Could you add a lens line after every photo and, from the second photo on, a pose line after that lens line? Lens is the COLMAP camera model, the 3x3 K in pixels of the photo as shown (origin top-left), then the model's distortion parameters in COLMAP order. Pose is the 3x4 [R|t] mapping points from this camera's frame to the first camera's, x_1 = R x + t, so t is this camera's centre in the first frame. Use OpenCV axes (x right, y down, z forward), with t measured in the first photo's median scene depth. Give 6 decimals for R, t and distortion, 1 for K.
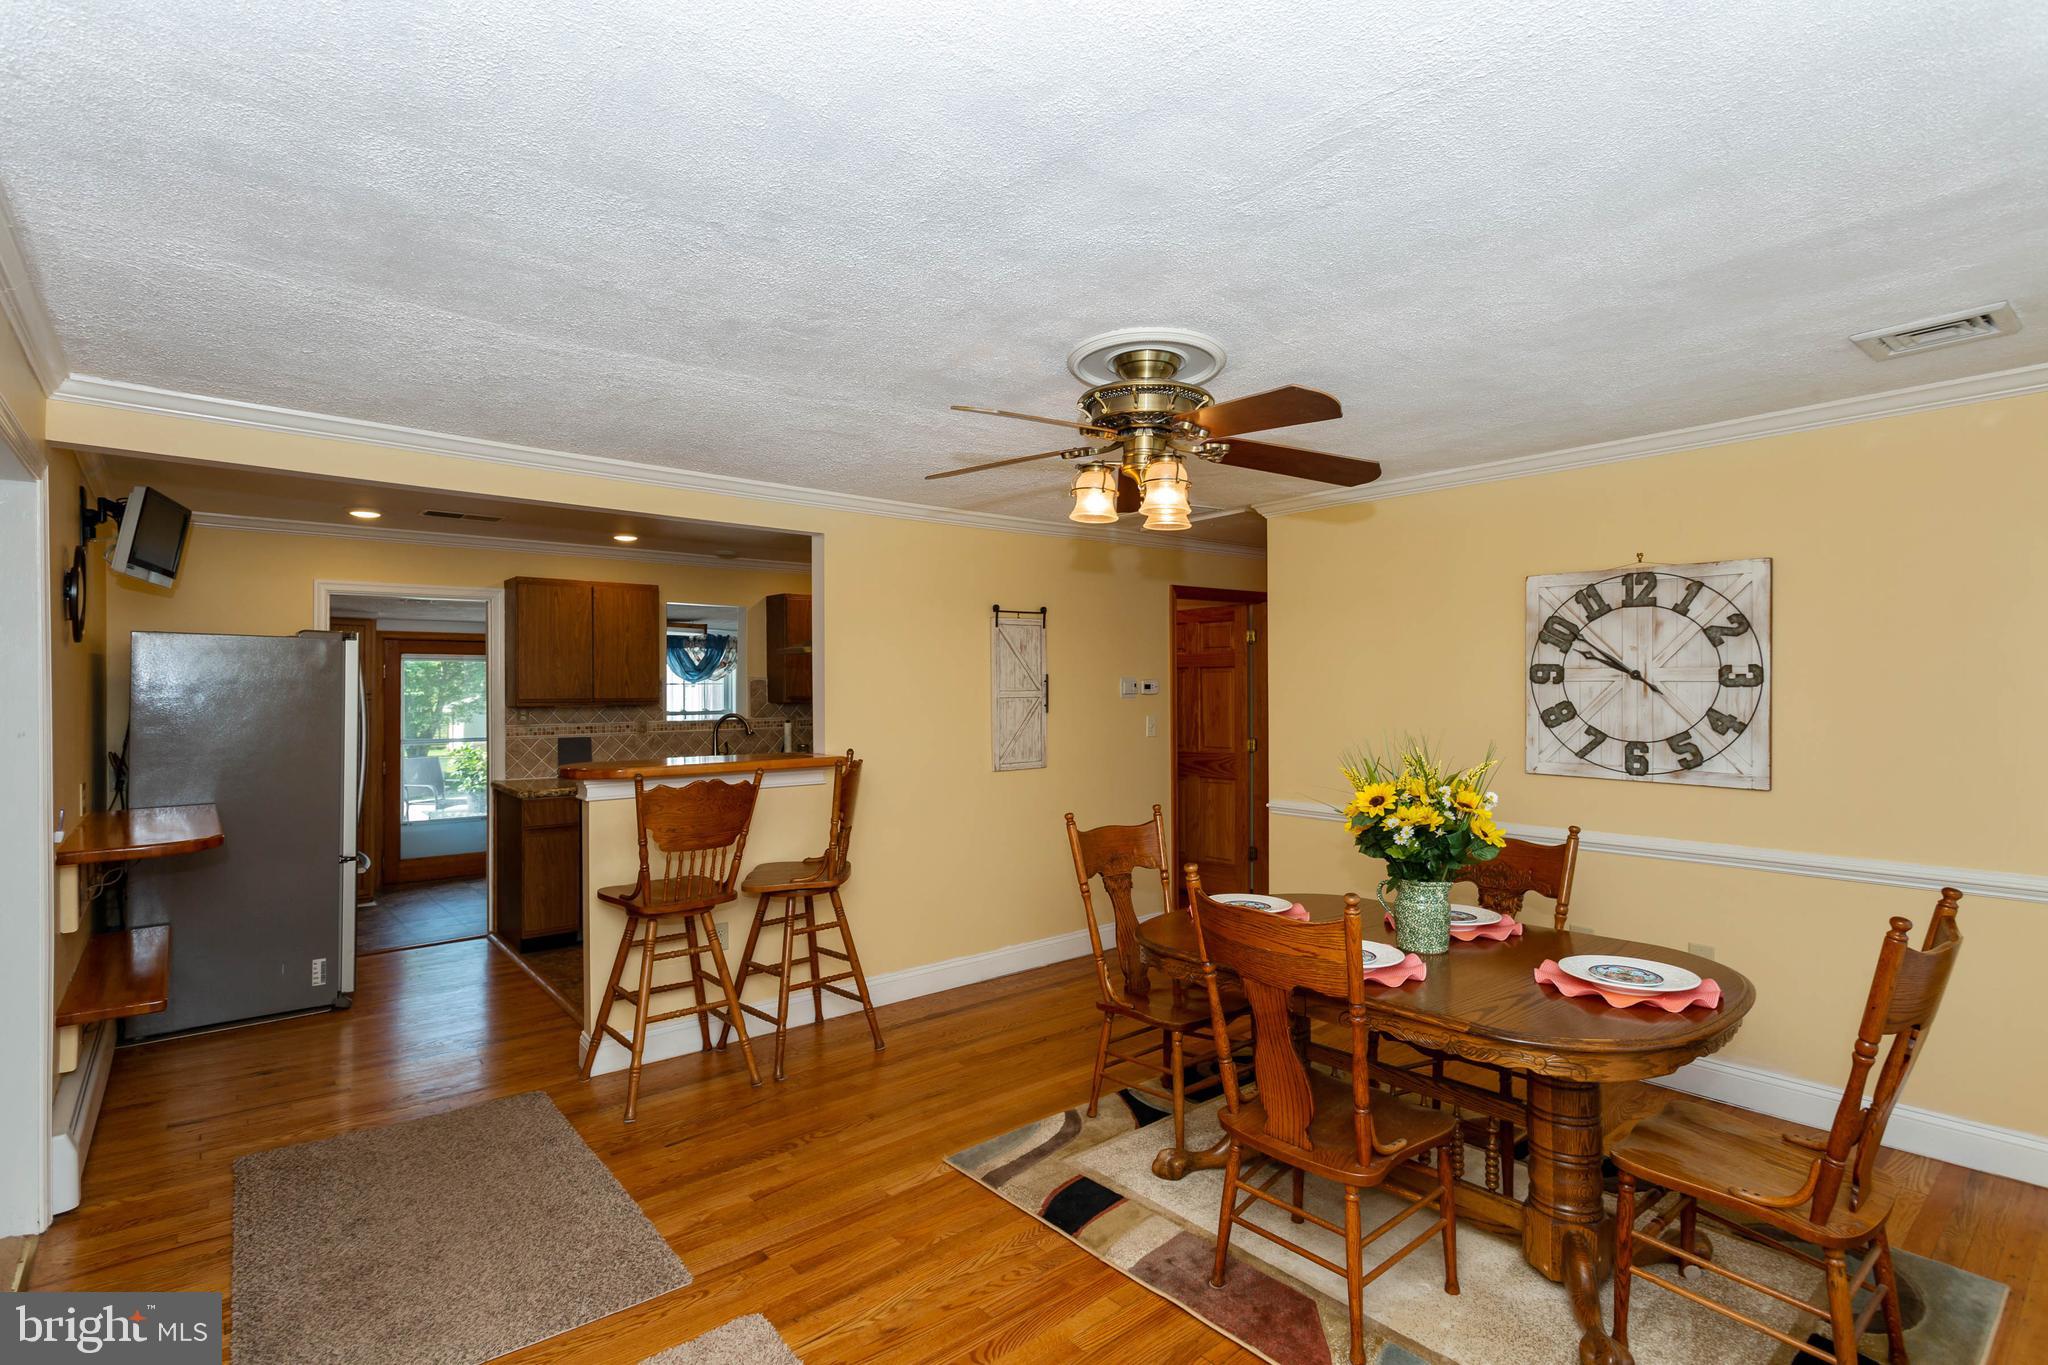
lens RADIAL K [[979.4, 0, 1024.0], [0, 979.4, 682.5], [0, 0, 1]] dist [0.000364, 0.000134]
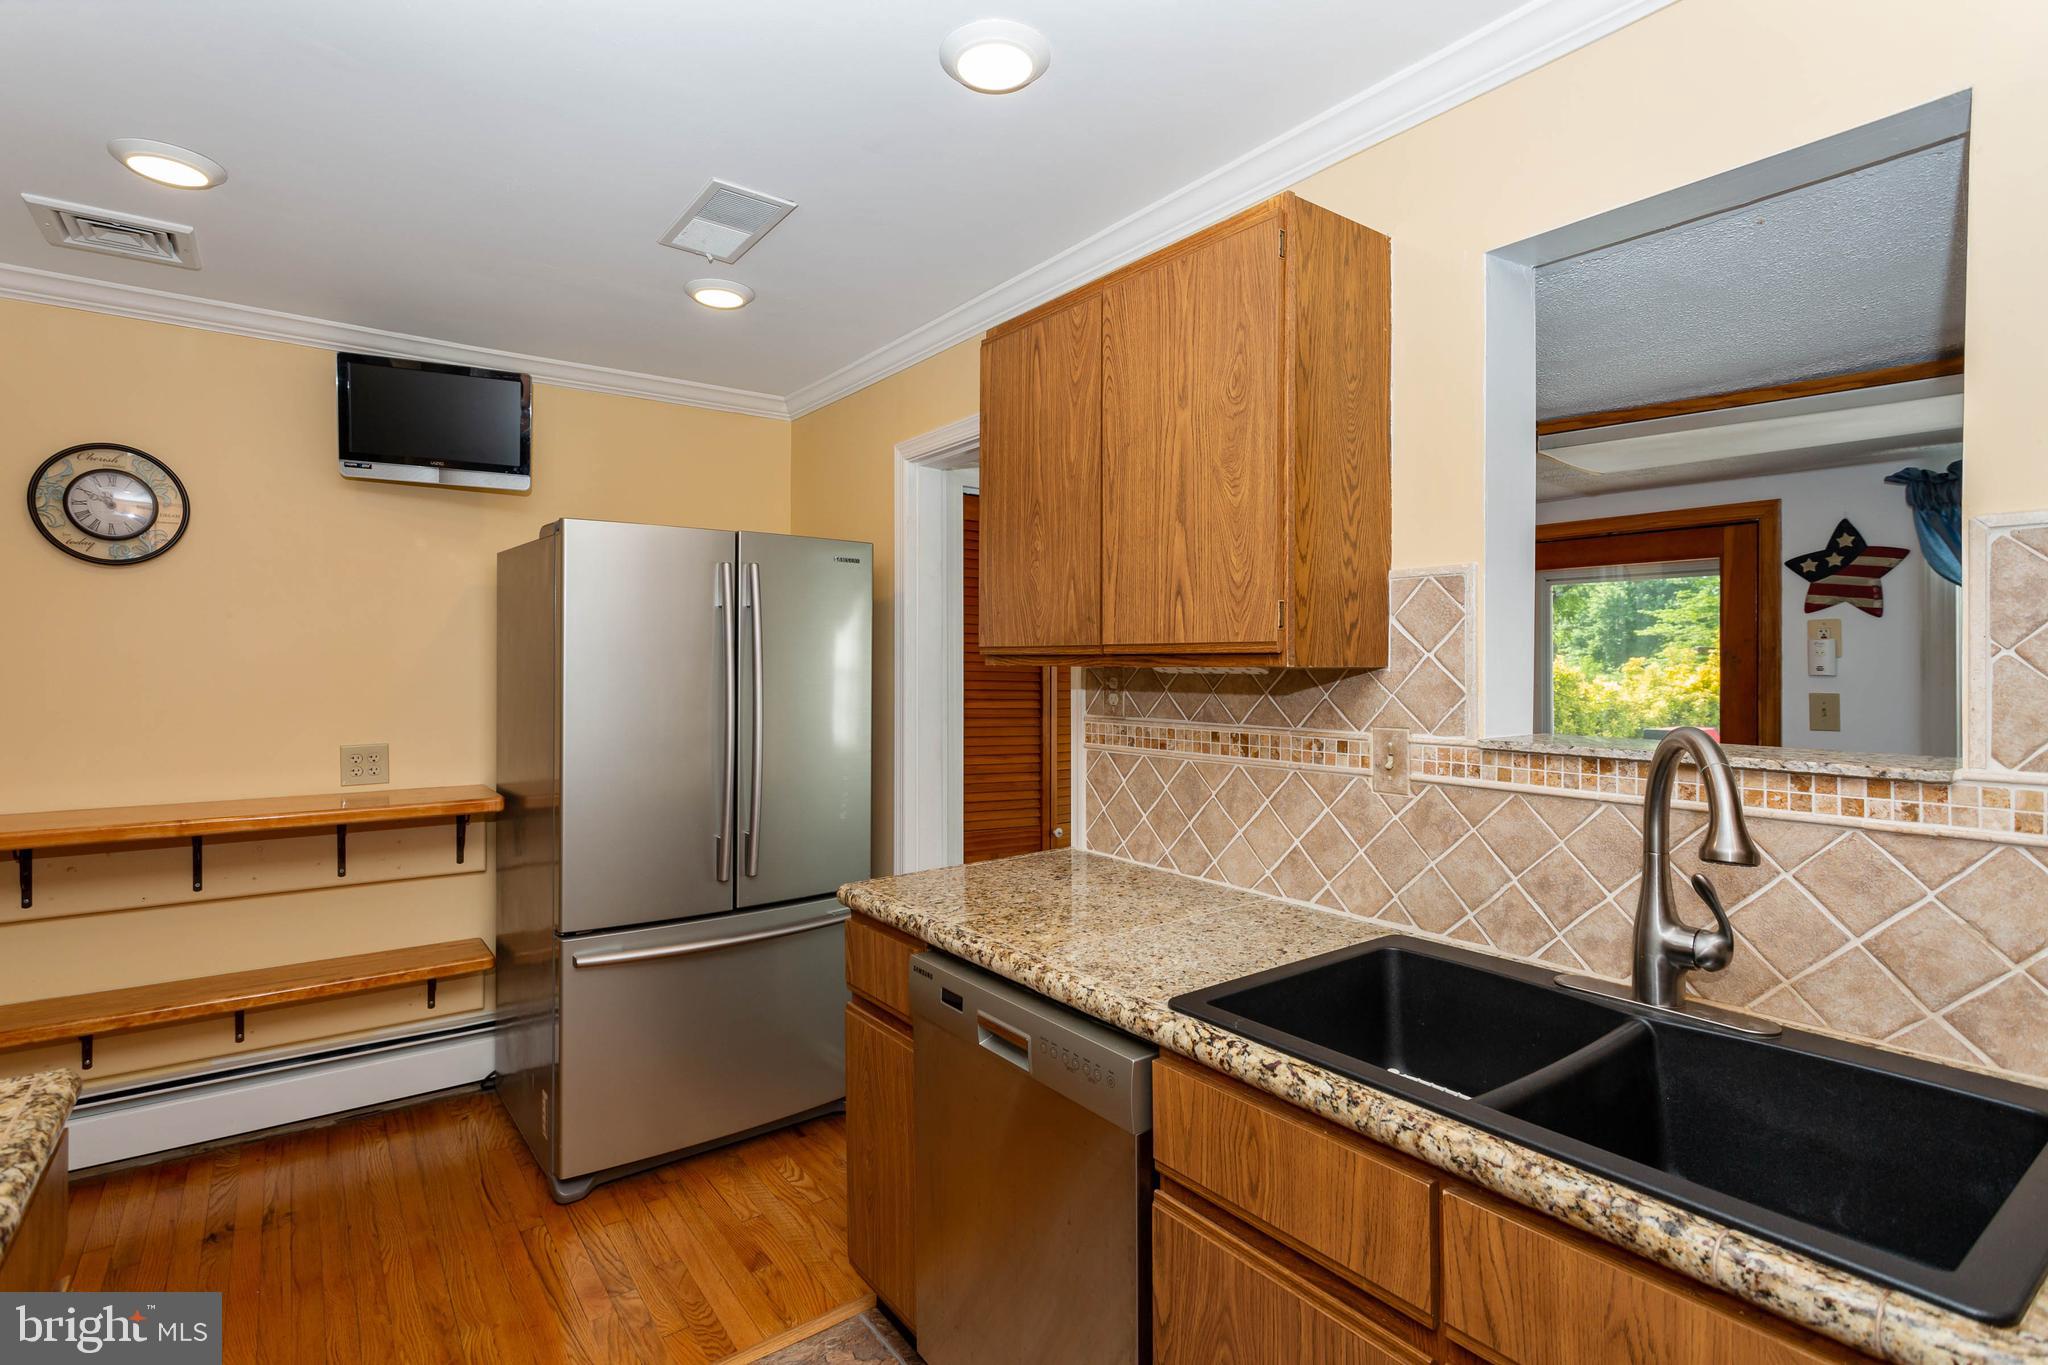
lens RADIAL K [[985.3, 0, 978.0], [0, 985.3, 670.9], [0, 0, 1]] dist [0.000296, 0.000401]
pose [[-0.080341, 0.009219, -0.996725, -0.117853], [0.005294, 0.999947, 0.008822, 0.020955], [0.996753, -0.004568, -0.080386, 0.971025]]
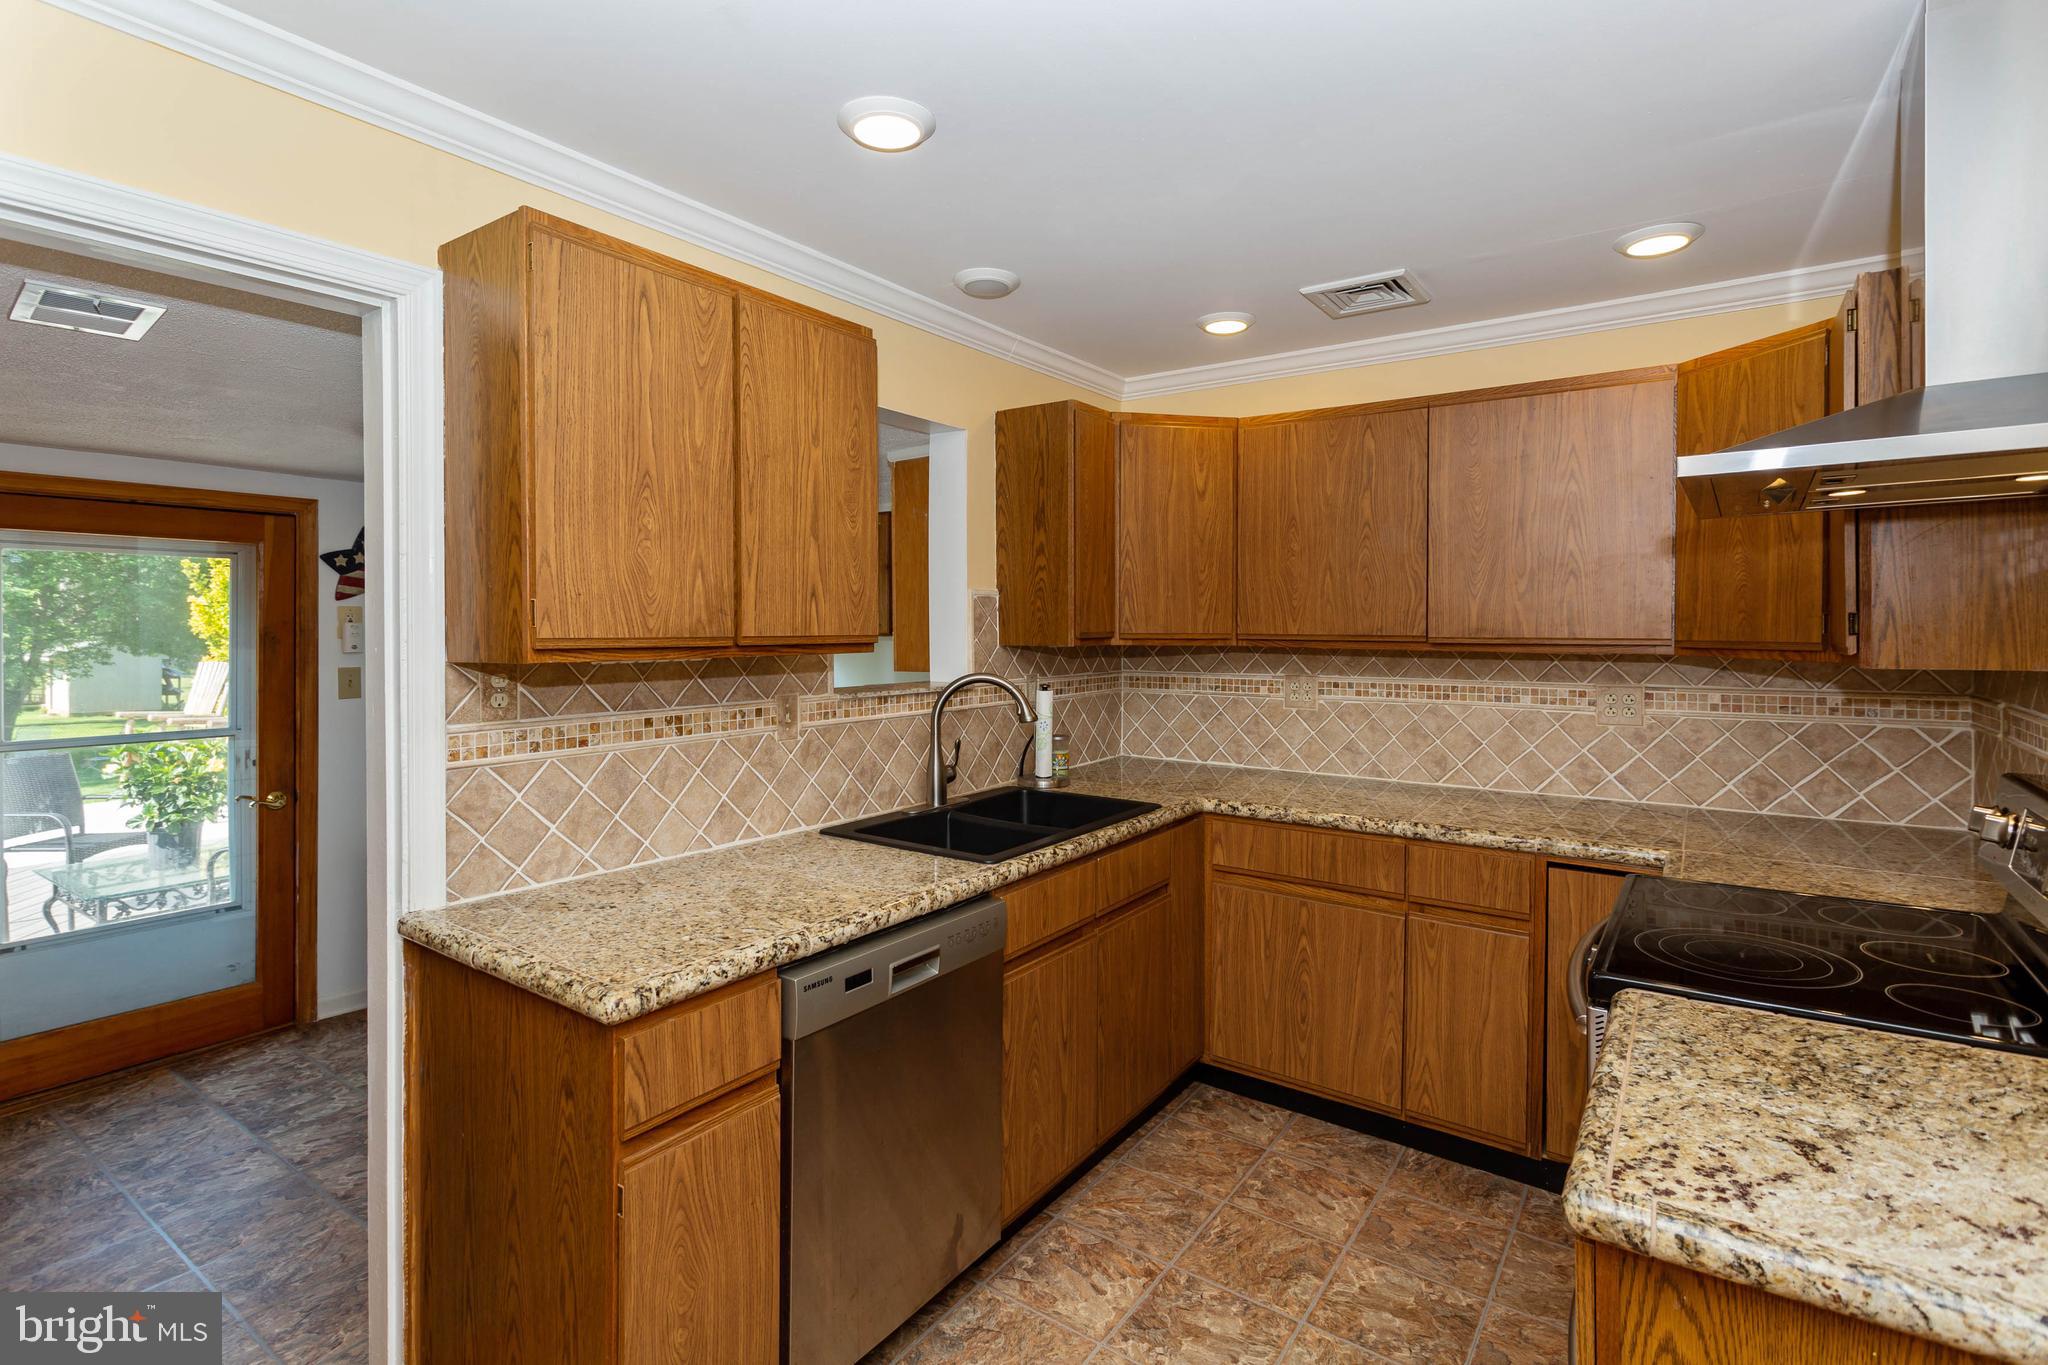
lens RADIAL K [[975.3, 0, 1036.0], [0, 975.3, 641.4], [0, 0, 1]] dist [0.001024, -0.000672]
pose [[0.964887, -0.005519, 0.262606, -0.423414], [0.000474, 0.999814, 0.019270, 0.011045], [-0.262664, -0.018469, 0.964711, 0.647463]]
